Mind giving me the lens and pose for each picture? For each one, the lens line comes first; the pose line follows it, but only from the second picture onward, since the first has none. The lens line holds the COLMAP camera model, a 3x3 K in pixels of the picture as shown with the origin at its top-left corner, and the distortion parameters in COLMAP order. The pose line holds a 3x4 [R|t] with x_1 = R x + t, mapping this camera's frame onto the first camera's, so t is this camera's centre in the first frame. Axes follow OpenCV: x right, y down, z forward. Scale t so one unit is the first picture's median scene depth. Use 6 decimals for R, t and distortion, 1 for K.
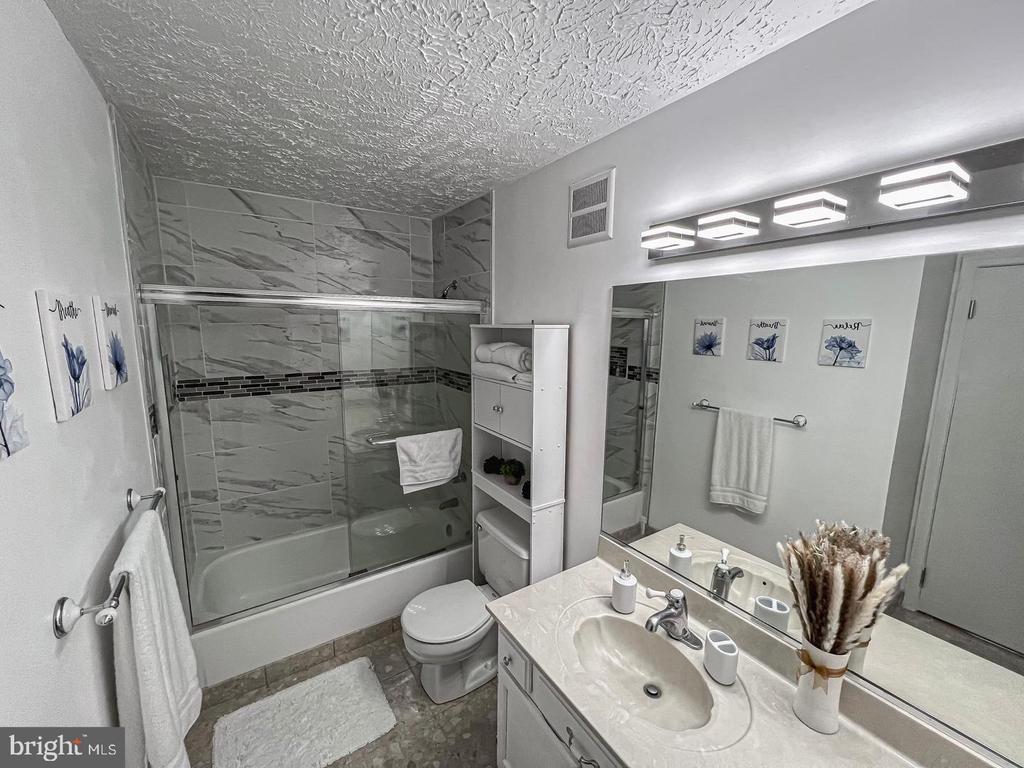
lens RADIAL K [[409.9, 0, 512.8], [0, 409.9, 388.7], [0, 0, 1]] dist [-0.001219, 0.000777]
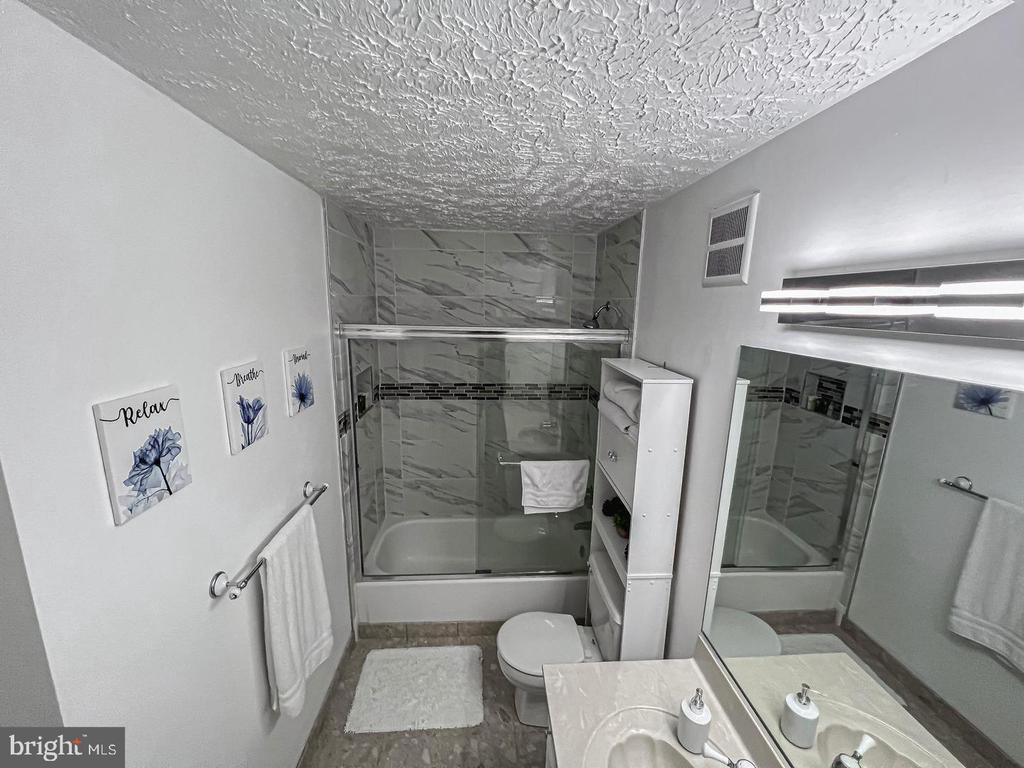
lens RADIAL K [[409.9, 0, 512.8], [0, 409.9, 388.7], [0, 0, 1]] dist [-0.001219, 0.000777]
pose [[0.866124, 0.110189, -0.487532, 0.177888], [-0.088228, 0.993786, 0.067867, -0.126287], [0.491980, -0.015768, 0.870464, 0.070190]]
